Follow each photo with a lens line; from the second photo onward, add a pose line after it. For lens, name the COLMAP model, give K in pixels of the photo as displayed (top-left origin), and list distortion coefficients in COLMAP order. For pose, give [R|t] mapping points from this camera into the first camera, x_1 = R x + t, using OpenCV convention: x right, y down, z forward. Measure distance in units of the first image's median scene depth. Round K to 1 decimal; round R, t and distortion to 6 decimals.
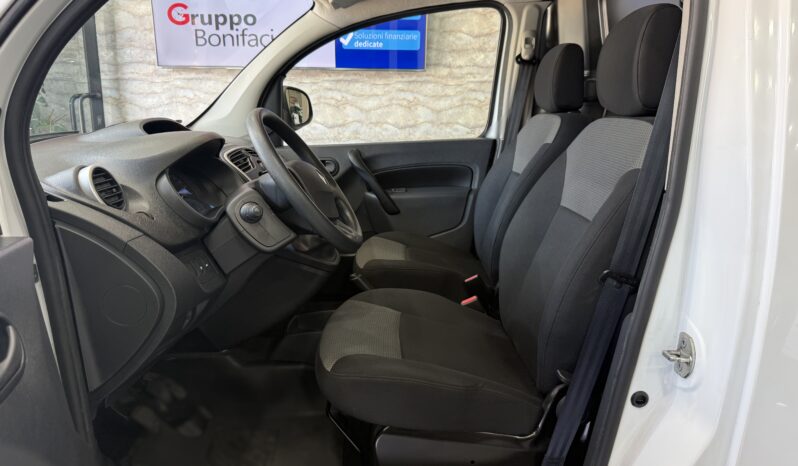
lens RADIAL K [[545.7, 0, 399.0], [0, 545.7, 233.0], [0, 0, 1]] dist [0.075729, -0.132546]
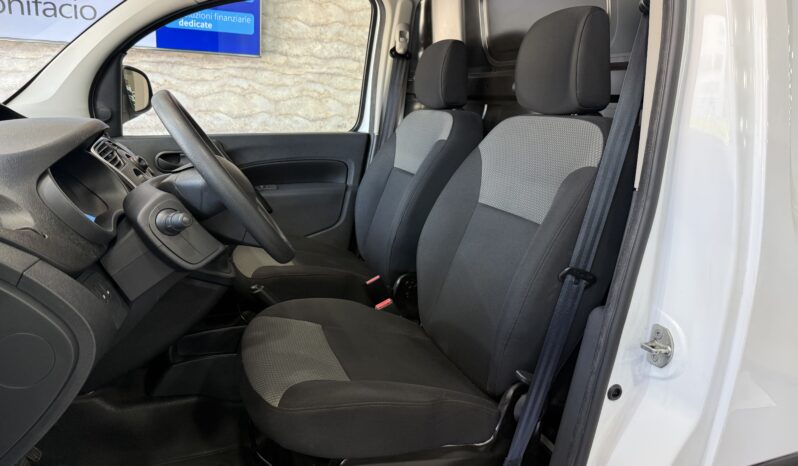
lens RADIAL K [[545.7, 0, 399.0], [0, 545.7, 233.0], [0, 0, 1]] dist [0.075729, -0.132546]
pose [[0.940689, -0.042004, 0.336659, -0.138988], [0.037659, 0.999102, 0.019431, -0.014989], [-0.337173, -0.005600, 0.941426, 0.087105]]
